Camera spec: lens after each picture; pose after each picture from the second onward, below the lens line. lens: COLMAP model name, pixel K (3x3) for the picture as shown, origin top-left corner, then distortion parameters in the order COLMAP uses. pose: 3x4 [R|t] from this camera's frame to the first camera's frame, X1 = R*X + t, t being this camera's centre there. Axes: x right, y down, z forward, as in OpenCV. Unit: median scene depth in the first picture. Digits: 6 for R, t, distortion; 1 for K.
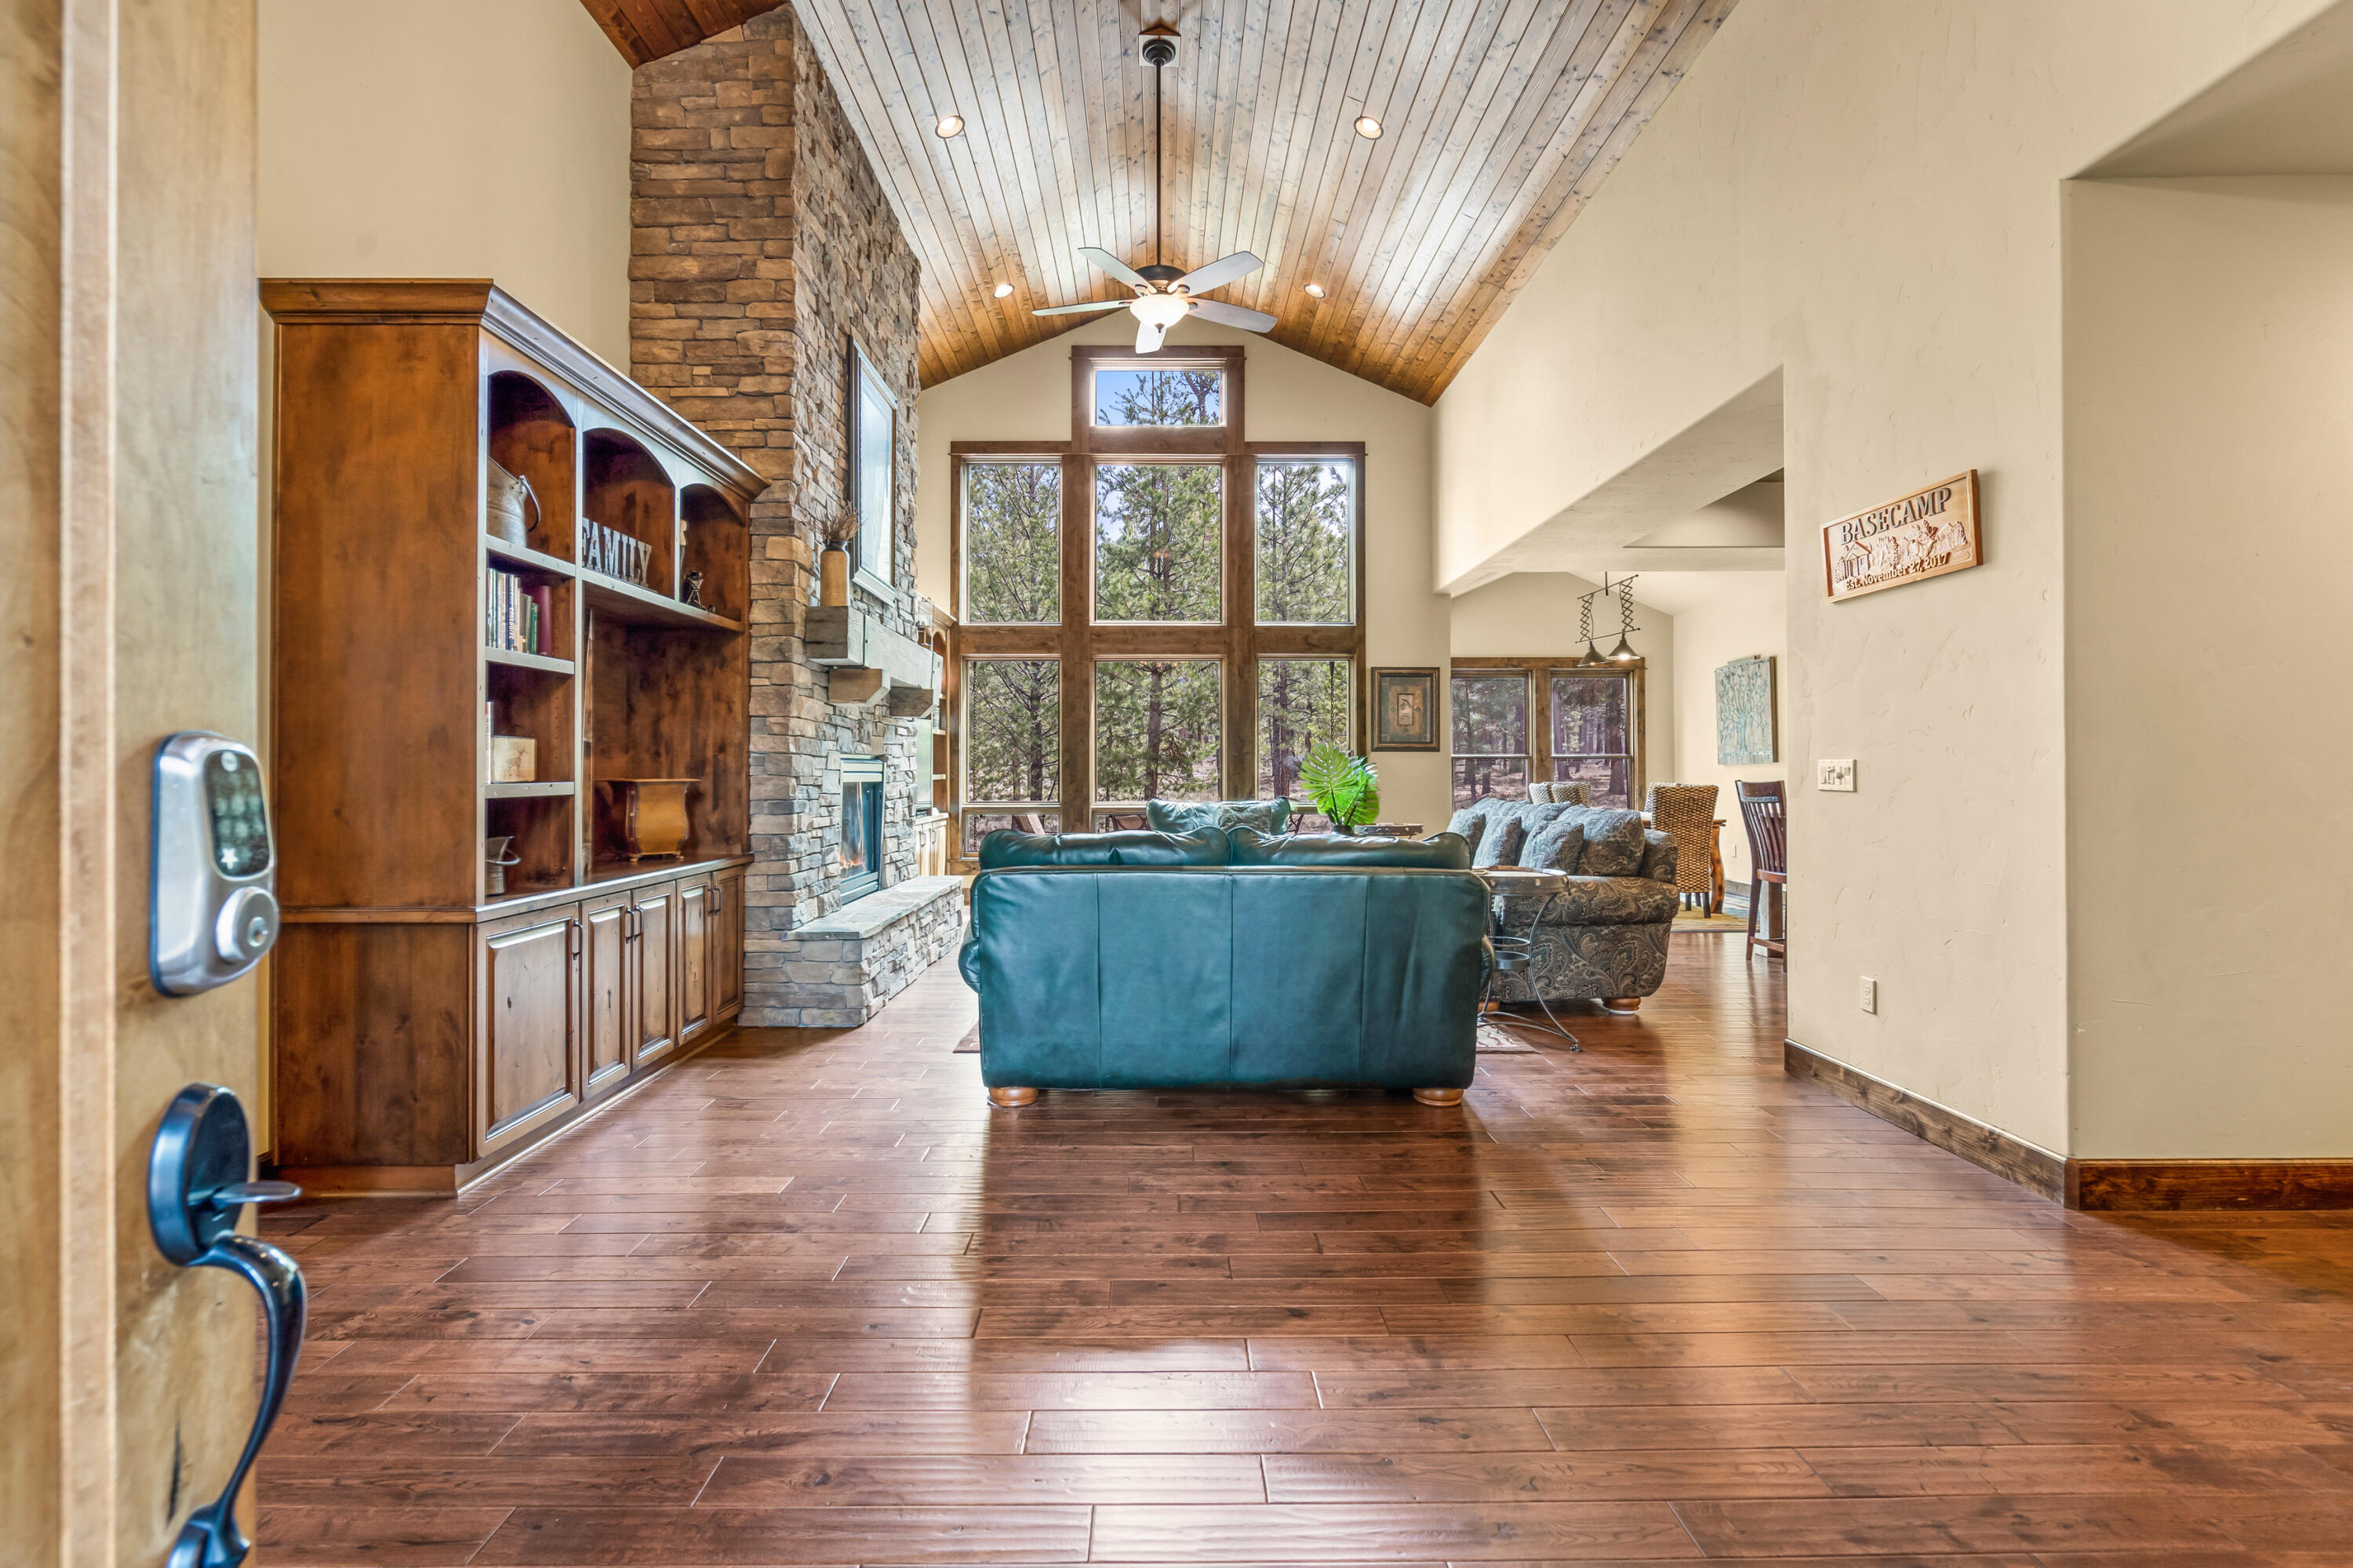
lens RADIAL K [[1070.2, 0, 1167.8], [0, 1070.2, 763.0], [0, 0, 1]] dist [-0.006878, 0.001754]
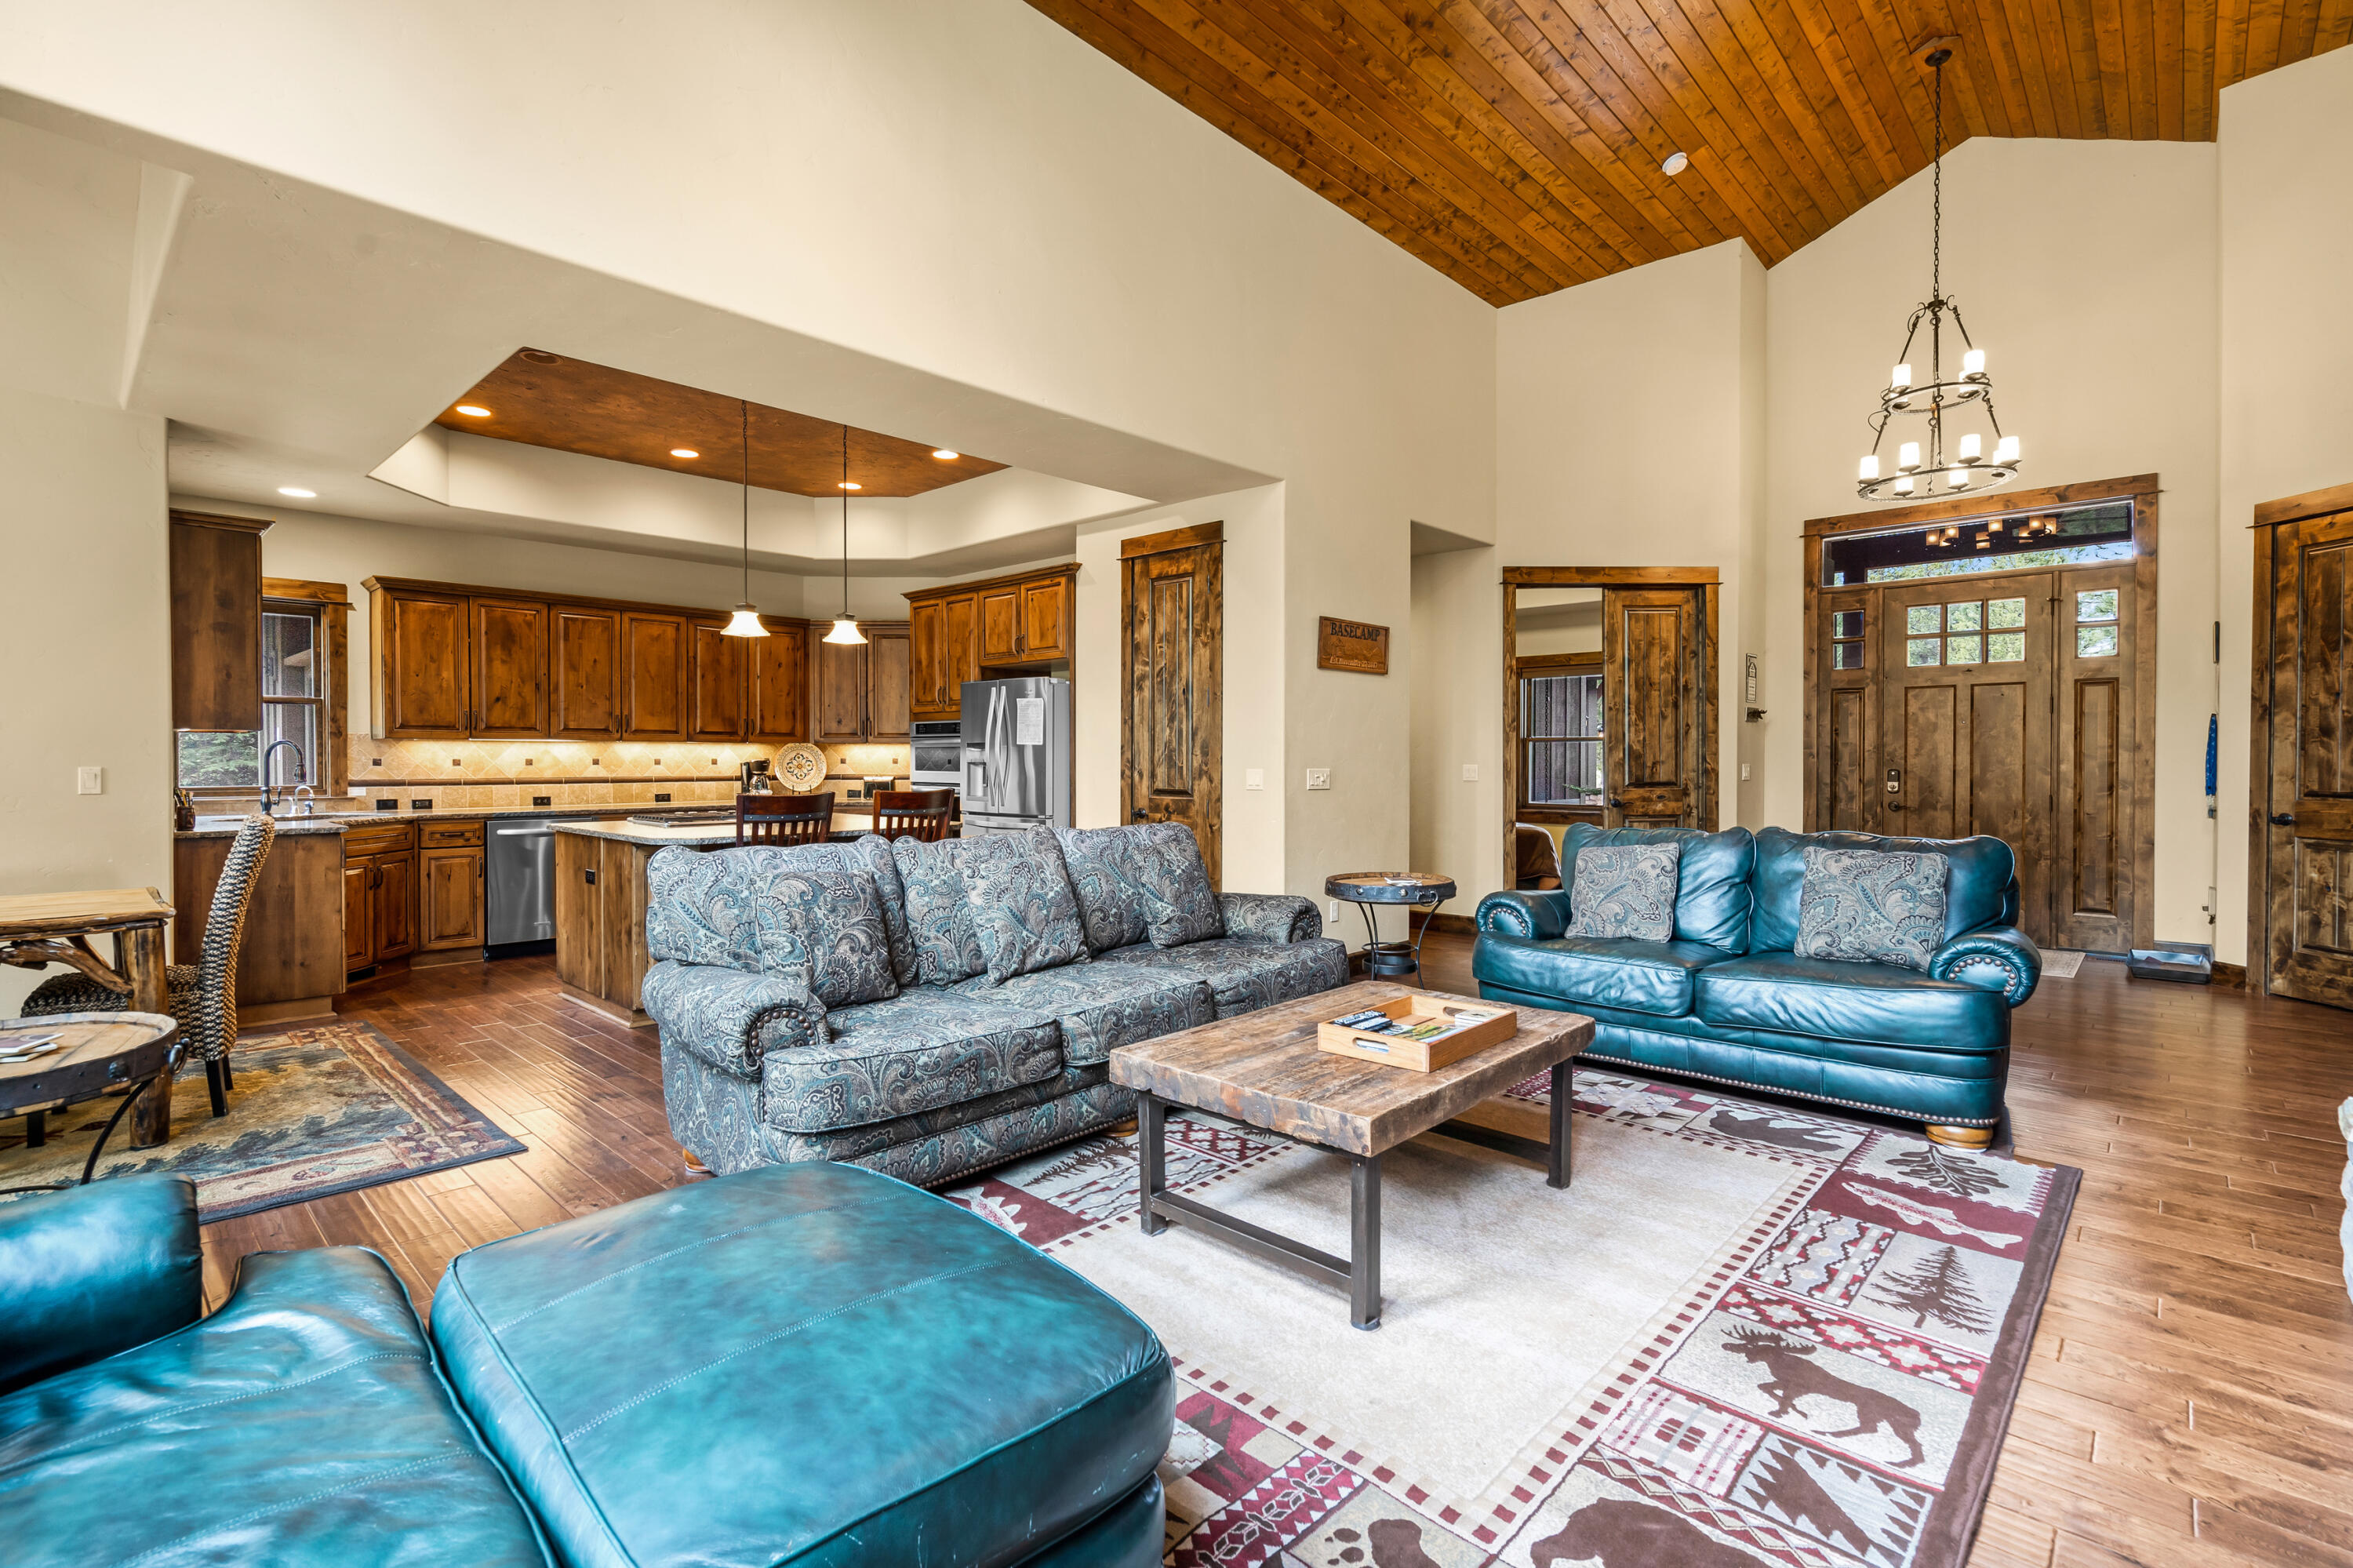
lens RADIAL K [[1070.2, 0, 1158.4], [0, 1070.2, 776.8], [0, 0, 1]] dist [-0.006878, 0.001754]
pose [[-0.718977, -0.009575, 0.694968, -0.118178], [-0.004698, 0.999949, 0.008917, -0.002243], [-0.695018, 0.003146, -0.718985, 0.930091]]
